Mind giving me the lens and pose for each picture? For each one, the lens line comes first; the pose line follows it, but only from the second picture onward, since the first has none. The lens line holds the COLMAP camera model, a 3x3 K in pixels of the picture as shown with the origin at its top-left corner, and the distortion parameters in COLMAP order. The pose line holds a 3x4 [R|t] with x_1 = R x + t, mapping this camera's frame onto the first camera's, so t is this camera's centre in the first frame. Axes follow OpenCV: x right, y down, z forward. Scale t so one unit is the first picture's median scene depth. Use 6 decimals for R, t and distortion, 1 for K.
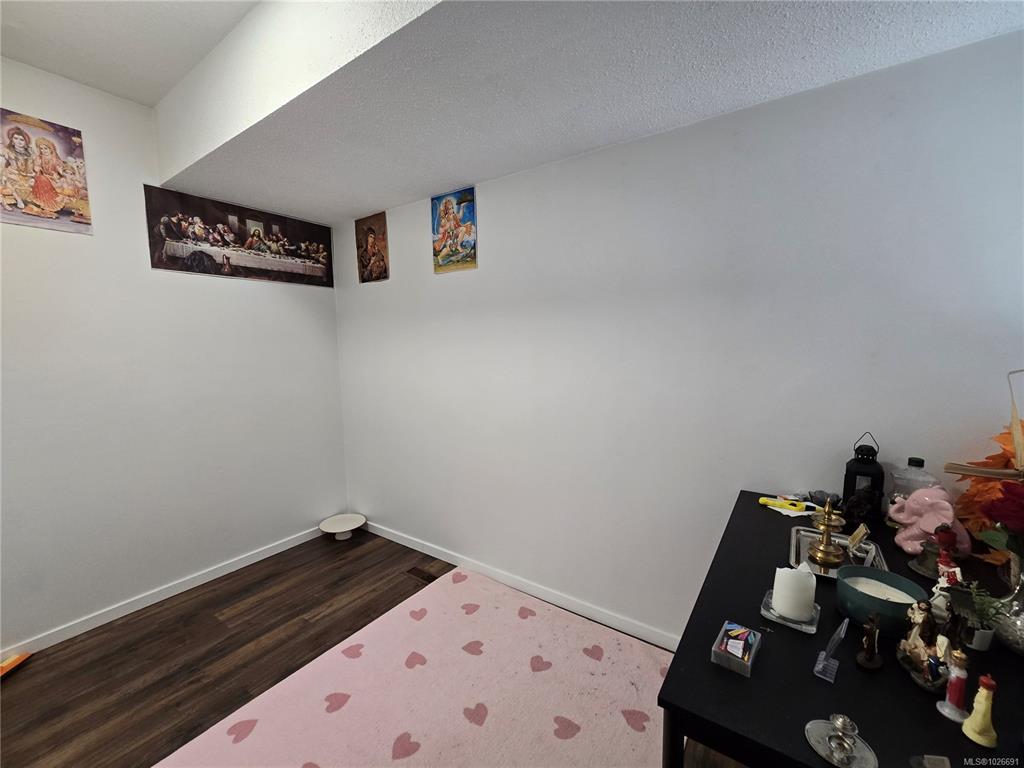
lens RADIAL K [[418.2, 0, 510.1], [0, 418.2, 384.9], [0, 0, 1]] dist [-0.011301, 0.003356]
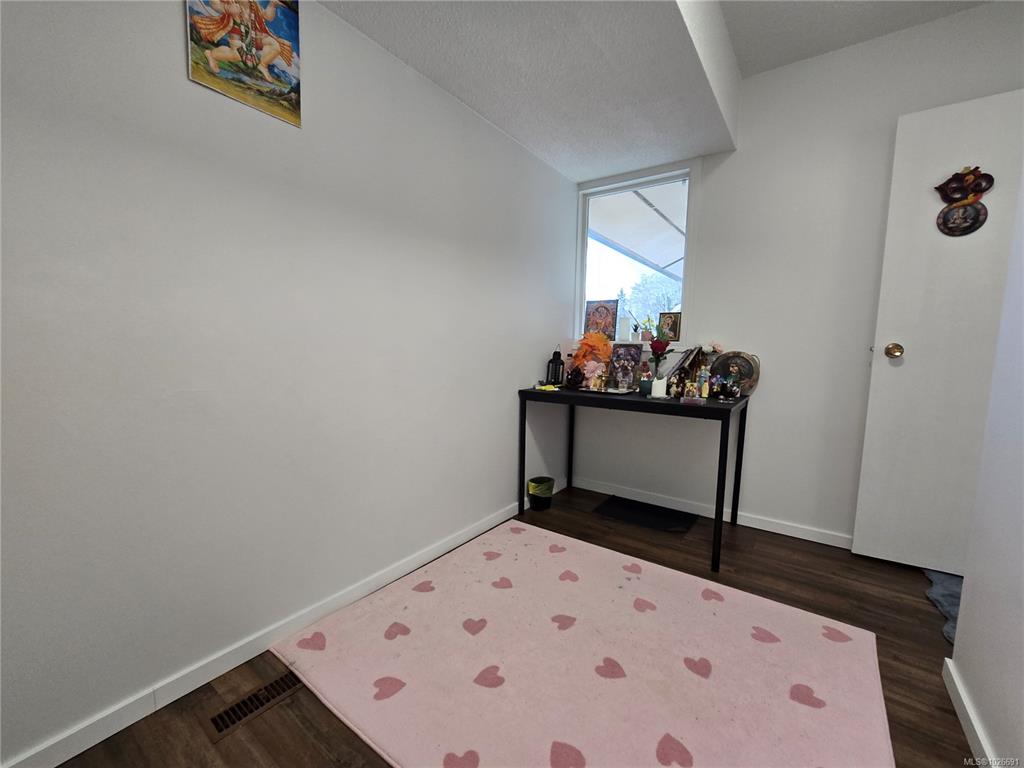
lens RADIAL K [[418.2, 0, 508.9], [0, 418.2, 383.8], [0, 0, 1]] dist [-0.011301, 0.003356]
pose [[0.028584, -0.083572, 0.996092, -0.701220], [0.088552, 0.992793, 0.080754, 0.072422], [-0.995661, 0.085897, 0.035779, 0.690276]]
